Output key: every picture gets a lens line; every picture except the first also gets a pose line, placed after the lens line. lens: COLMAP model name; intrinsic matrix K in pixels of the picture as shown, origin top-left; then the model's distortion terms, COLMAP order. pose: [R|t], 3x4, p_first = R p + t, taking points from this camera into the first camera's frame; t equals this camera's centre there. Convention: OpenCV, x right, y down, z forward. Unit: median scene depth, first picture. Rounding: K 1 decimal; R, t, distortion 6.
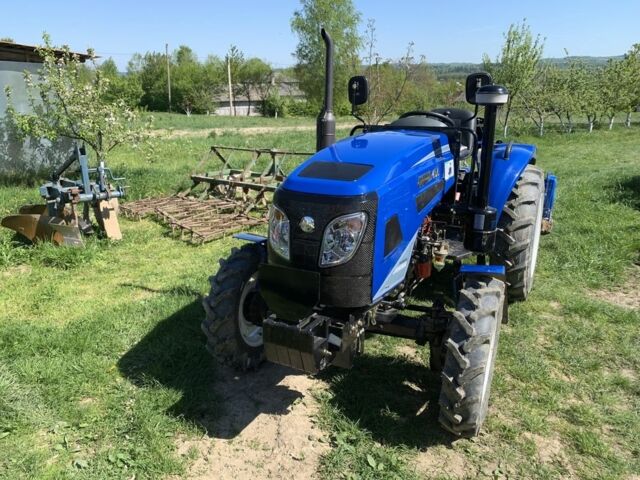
lens RADIAL K [[476.7, 0, 320.0], [0, 476.7, 240.0], [0, 0, 1]] dist [0.027172, -0.025126]
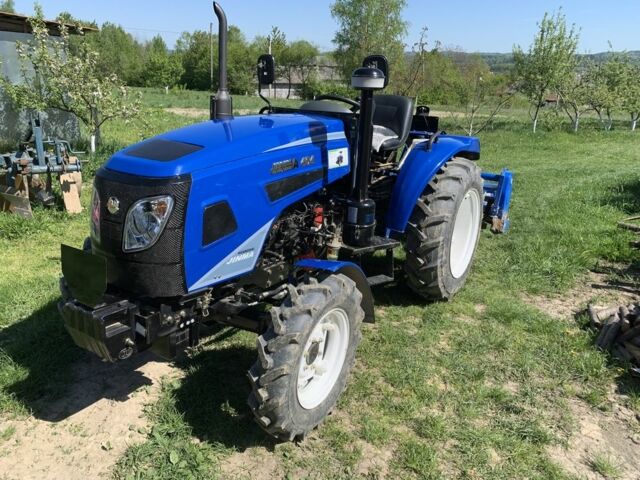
lens RADIAL K [[476.7, 0, 320.0], [0, 476.7, 240.0], [0, 0, 1]] dist [0.027172, -0.025126]
pose [[0.996330, 0.061258, -0.059782, 0.263658], [-0.059477, 0.997744, 0.031133, -0.011139], [0.061554, -0.027463, 0.997726, 0.046913]]
